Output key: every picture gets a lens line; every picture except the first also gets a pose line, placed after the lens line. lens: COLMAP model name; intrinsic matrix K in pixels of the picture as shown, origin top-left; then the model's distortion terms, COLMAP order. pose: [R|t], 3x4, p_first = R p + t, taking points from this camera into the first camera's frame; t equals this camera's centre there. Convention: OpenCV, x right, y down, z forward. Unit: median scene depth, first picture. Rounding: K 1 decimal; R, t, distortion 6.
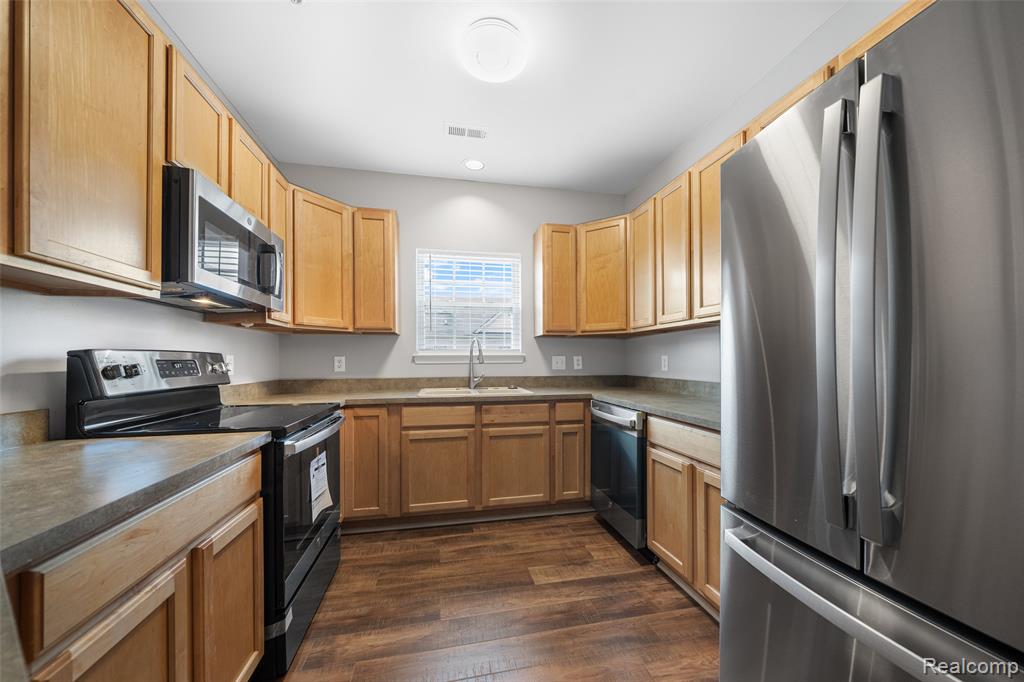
lens RADIAL K [[353.5, 0, 511.3], [0, 353.5, 360.1], [0, 0, 1]] dist [-0.000194, 0.000087]
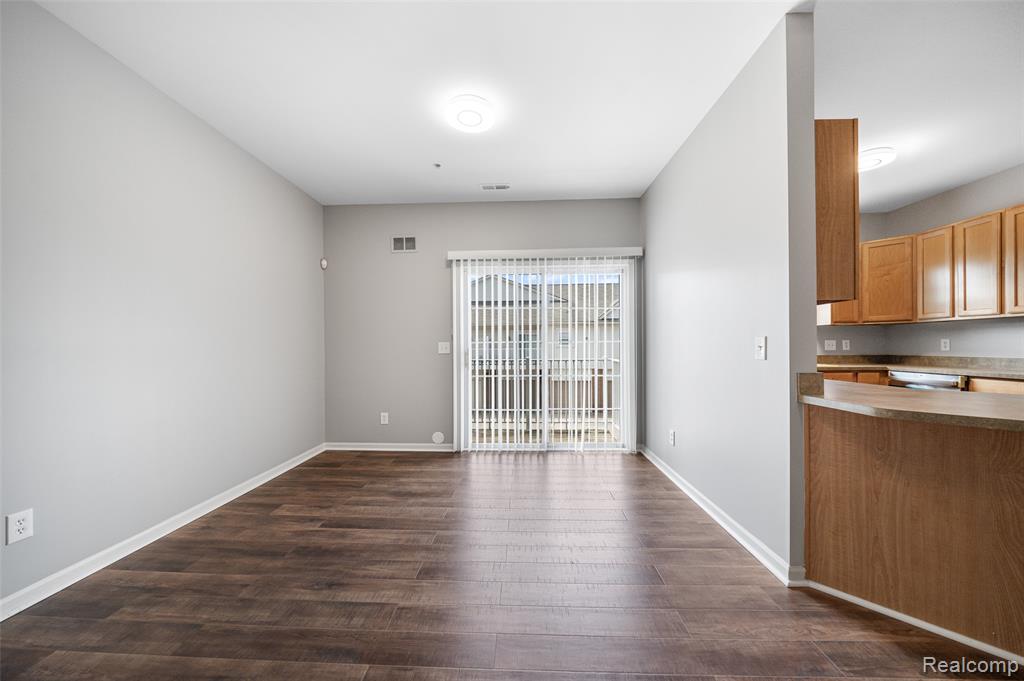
lens RADIAL K [[355.5, 0, 510.2], [0, 355.5, 345.1], [0, 0, 1]] dist [-0.008752, -0.000004]
pose [[0.969657, -0.003435, -0.244444, -0.893717], [0.002912, 0.999993, -0.002502, 0.008989], [0.244451, 0.001715, 0.969660, -0.726448]]
